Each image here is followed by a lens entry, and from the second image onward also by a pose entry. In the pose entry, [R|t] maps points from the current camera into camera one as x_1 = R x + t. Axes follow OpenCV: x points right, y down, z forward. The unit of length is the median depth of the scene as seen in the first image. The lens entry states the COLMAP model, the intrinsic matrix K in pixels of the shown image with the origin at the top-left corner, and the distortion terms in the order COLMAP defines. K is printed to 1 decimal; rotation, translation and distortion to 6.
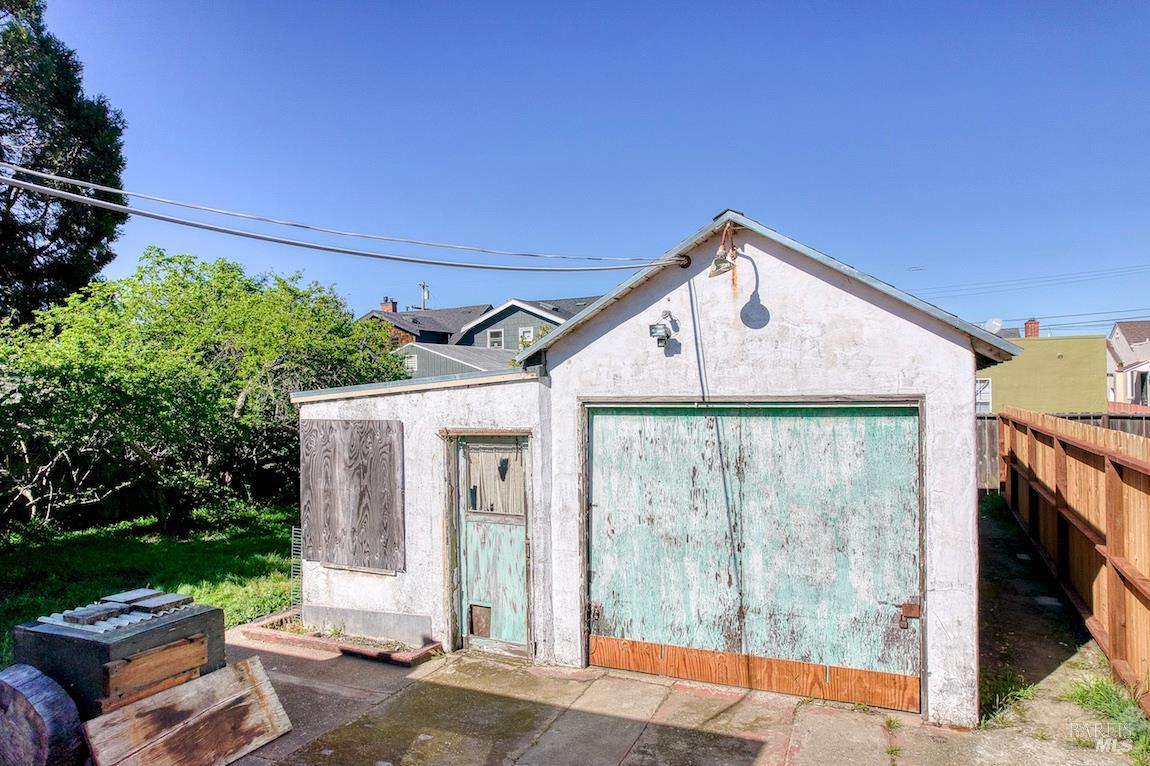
lens RADIAL K [[801.1, 0, 555.1], [0, 801.1, 381.1], [0, 0, 1]] dist [-0.047974, 0.002040]
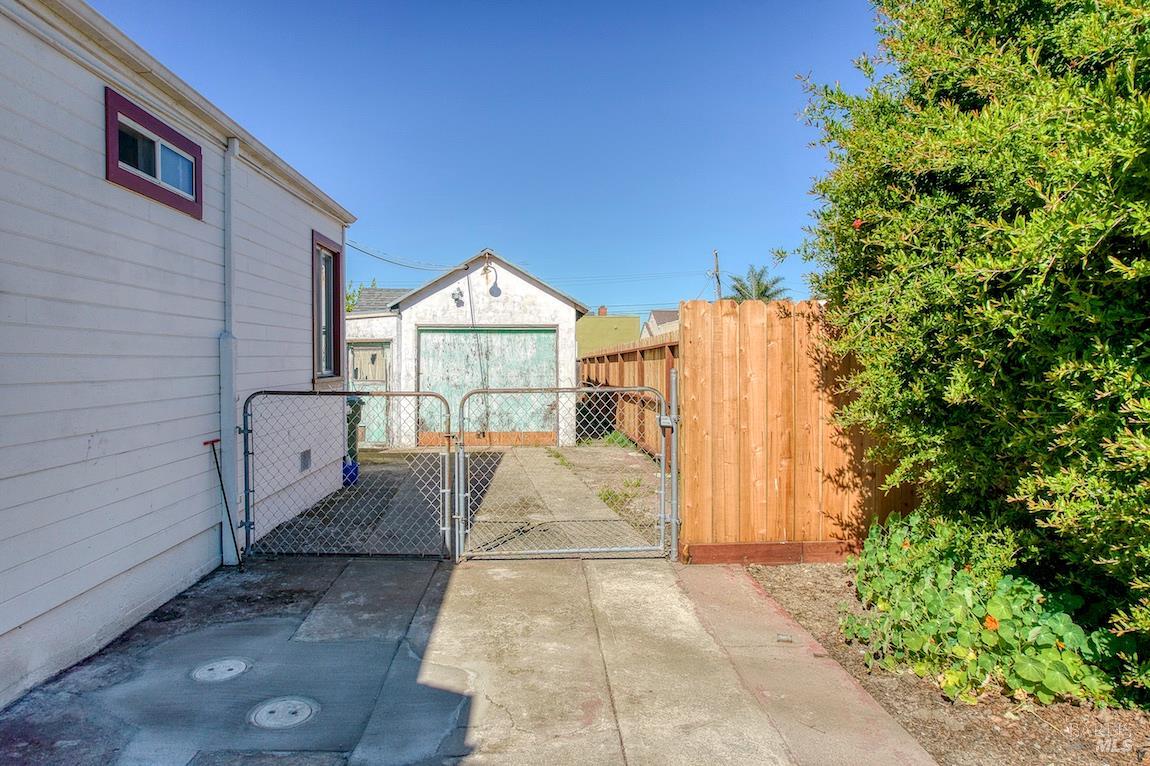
lens RADIAL K [[771.1, 0, 576.5], [0, 771.1, 361.0], [0, 0, 1]] dist [-0.029162, 0.004966]
pose [[0.874346, 0.012726, 0.485136, -0.654401], [-0.013495, 0.999907, -0.001907, 0.127588], [-0.485116, -0.004879, 0.874436, -1.151813]]
